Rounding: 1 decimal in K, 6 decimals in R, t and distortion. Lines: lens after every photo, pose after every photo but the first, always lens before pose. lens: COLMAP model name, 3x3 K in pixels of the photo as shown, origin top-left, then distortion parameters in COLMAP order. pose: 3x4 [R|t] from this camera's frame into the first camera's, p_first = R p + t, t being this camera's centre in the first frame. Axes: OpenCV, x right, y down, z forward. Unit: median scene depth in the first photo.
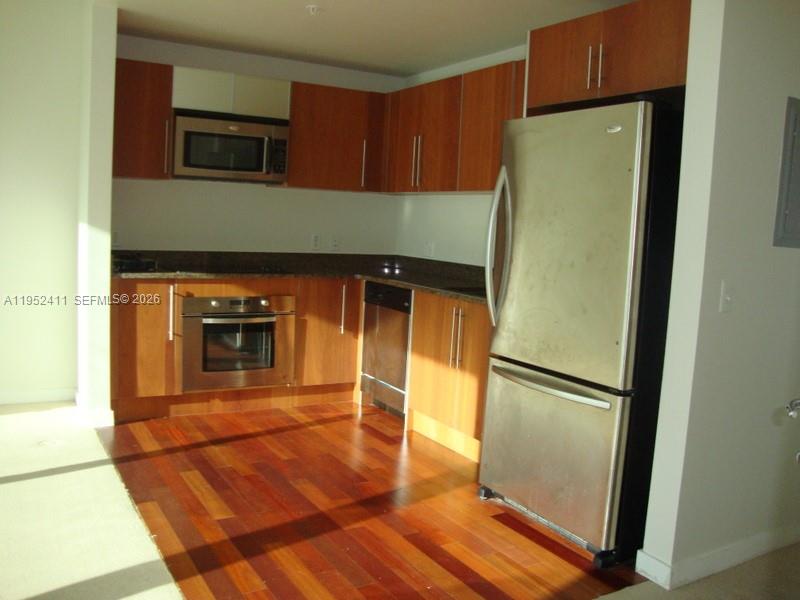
lens RADIAL K [[715.3, 0, 397.4], [0, 715.3, 298.8], [0, 0, 1]] dist [-0.215175, 0.225009]
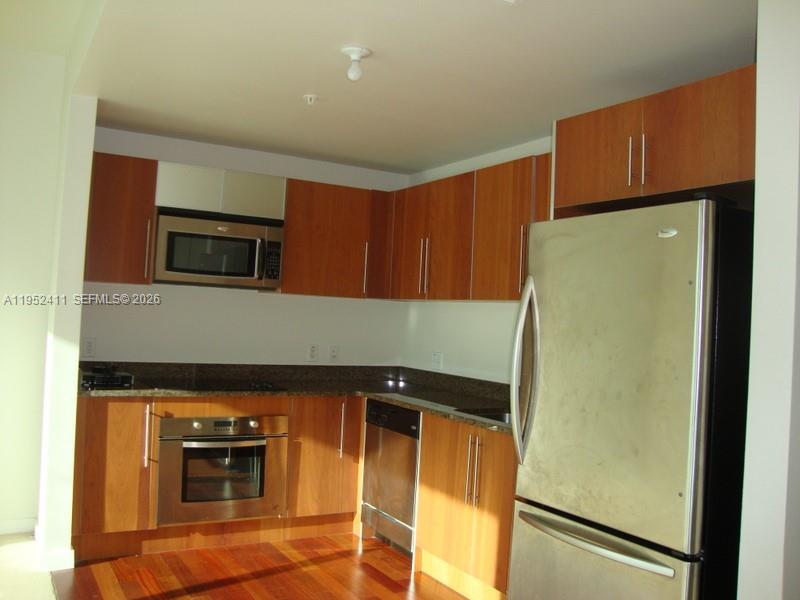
lens RADIAL K [[715.3, 0, 397.4], [0, 715.3, 298.8], [0, 0, 1]] dist [-0.215175, 0.225009]
pose [[1.000000, -0.000099, -0.000185, -0.007395], [0.000073, 0.990867, -0.134841, -0.031830], [0.000197, 0.134841, 0.990867, 0.110018]]
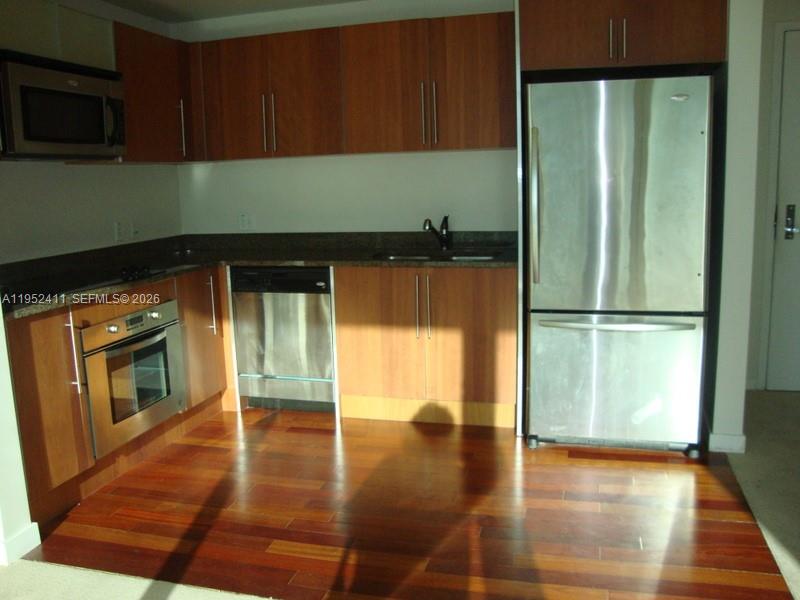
lens RADIAL K [[715.3, 0, 397.4], [0, 715.3, 298.8], [0, 0, 1]] dist [-0.215175, 0.225009]
pose [[0.716182, -0.186991, 0.672397, -0.523777], [0.141026, 0.982338, 0.122976, -0.070126], [-0.683517, 0.006753, 0.729904, 0.281193]]
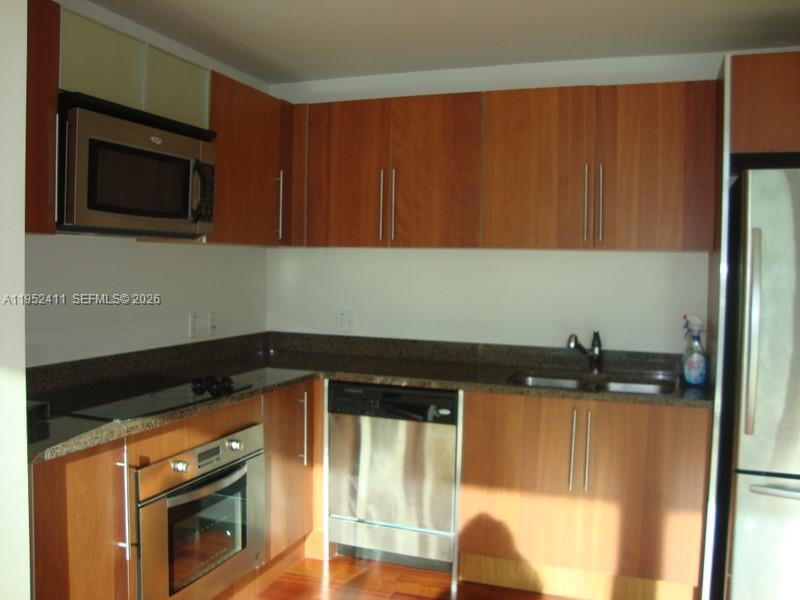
lens RADIAL K [[715.3, 0, 397.4], [0, 715.3, 298.8], [0, 0, 1]] dist [-0.215175, 0.225009]
pose [[0.776758, -0.065801, 0.626353, -0.453968], [0.089717, 0.995945, -0.006633, -0.101948], [-0.623376, 0.061347, 0.779512, 0.478650]]
